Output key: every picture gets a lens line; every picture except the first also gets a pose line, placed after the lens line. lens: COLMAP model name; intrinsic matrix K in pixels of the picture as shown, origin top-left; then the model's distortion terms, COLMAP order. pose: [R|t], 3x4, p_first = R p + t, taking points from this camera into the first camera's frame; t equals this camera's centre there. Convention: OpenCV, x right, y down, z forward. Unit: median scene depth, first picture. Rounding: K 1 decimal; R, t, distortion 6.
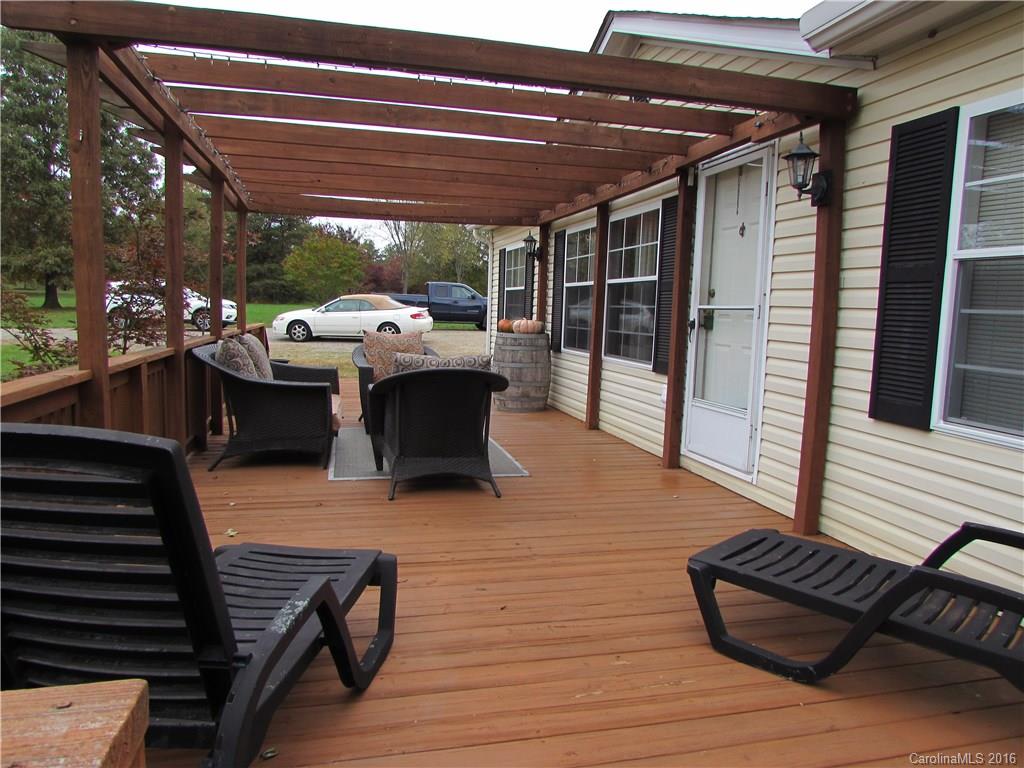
lens RADIAL K [[733.8, 0, 516.8], [0, 733.8, 395.9], [0, 0, 1]] dist [-0.077955, 0.002688]
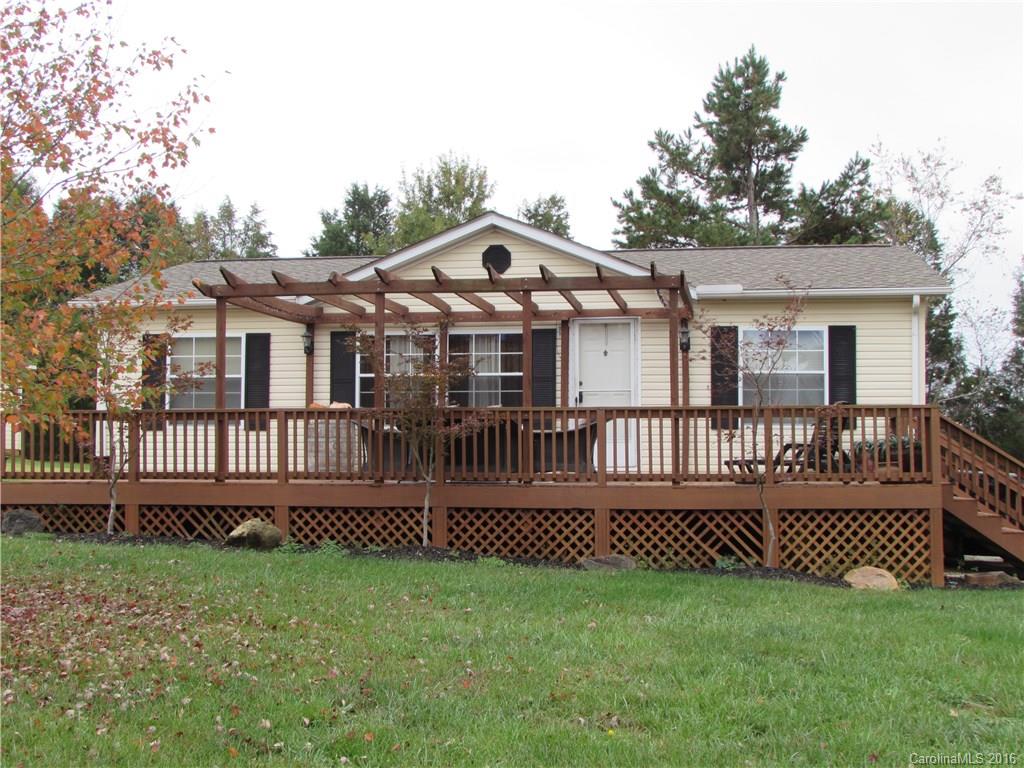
lens RADIAL K [[1429.3, 0, 512.0], [0, 1429.3, 384.0], [0, 0, 1]] dist [-0.148889, 0.082500]
pose [[0.396272, 0.020794, 0.917898, -3.869542], [0.117740, 0.990338, -0.073265, 0.138981], [-0.910552, 0.137106, 0.389995, -0.372817]]
